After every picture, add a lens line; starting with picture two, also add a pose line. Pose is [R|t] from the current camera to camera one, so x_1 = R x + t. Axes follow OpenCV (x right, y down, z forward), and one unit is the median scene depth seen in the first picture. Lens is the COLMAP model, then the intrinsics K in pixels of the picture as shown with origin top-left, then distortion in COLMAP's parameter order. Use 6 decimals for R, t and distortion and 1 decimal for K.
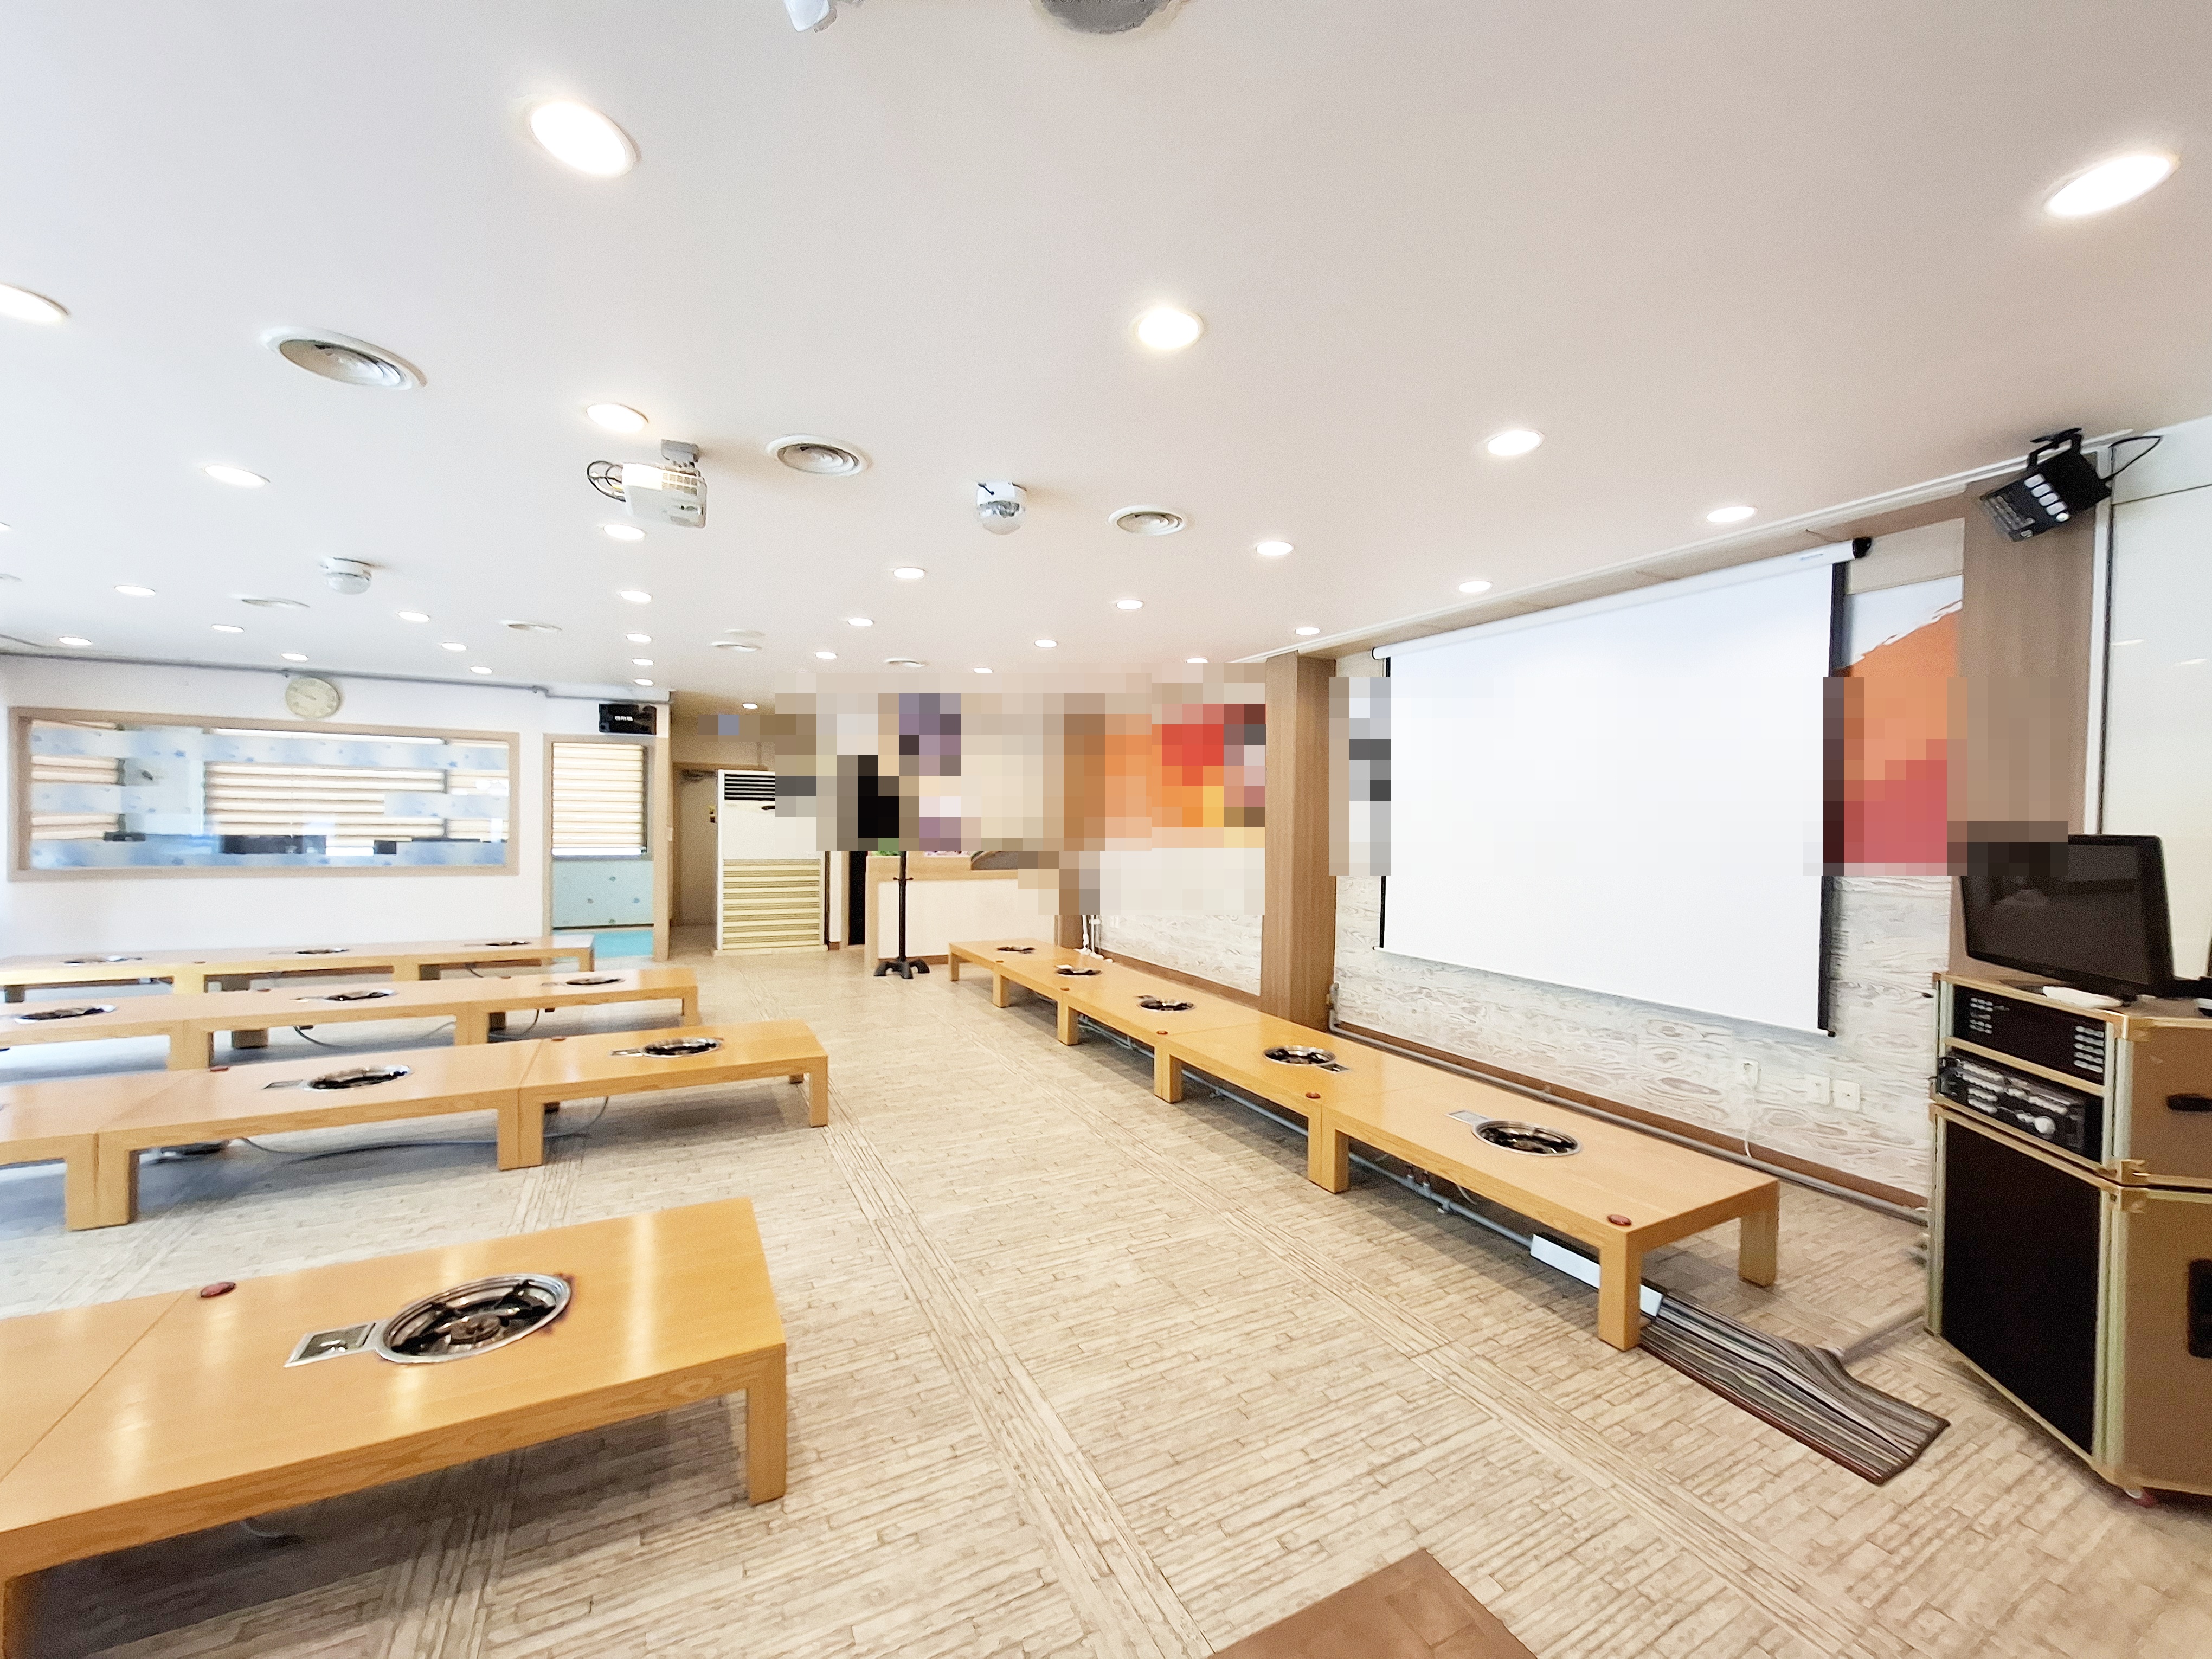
lens RADIAL K [[869.7, 0, 1098.8], [0, 869.7, 824.9], [0, 0, 1]] dist [-0.008697, 0.002204]
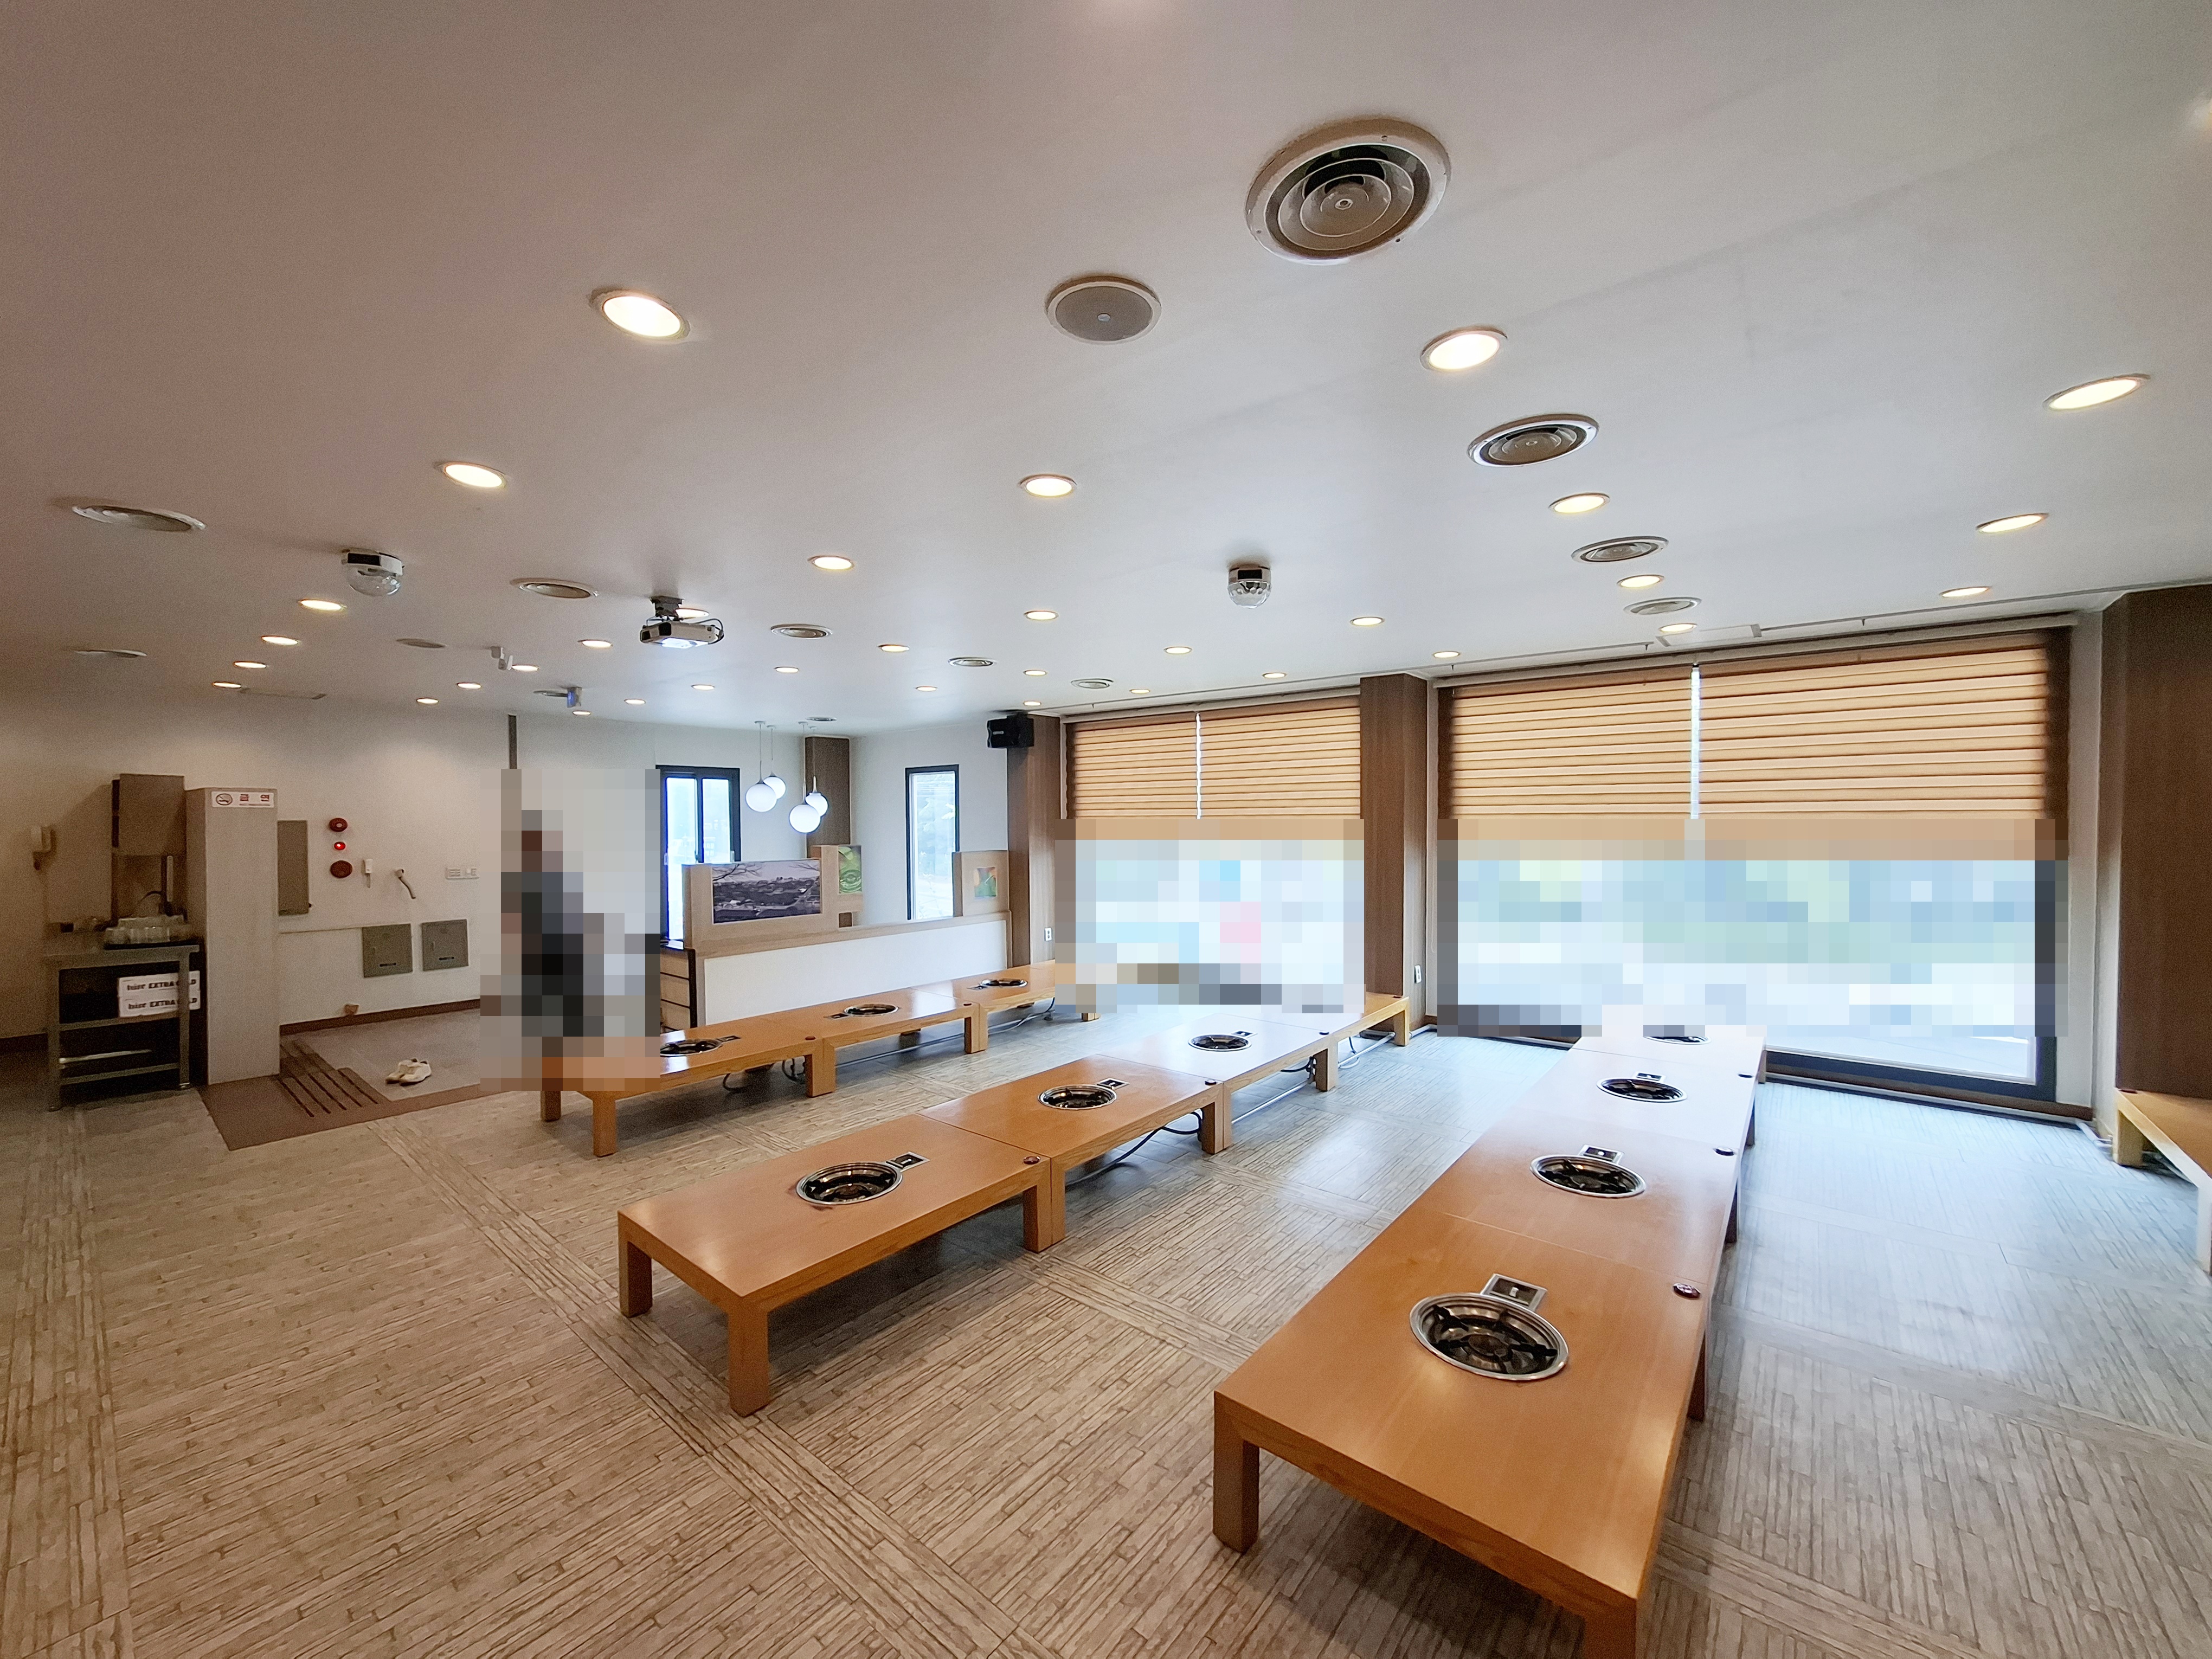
lens RADIAL K [[869.7, 0, 1104.9], [0, 869.7, 833.1], [0, 0, 1]] dist [-0.008697, 0.002204]
pose [[-0.919157, -0.003091, -0.393880, -0.213353], [-0.012031, 0.999723, 0.020231, -0.031475], [0.393709, 0.023334, -0.918939, 0.965730]]
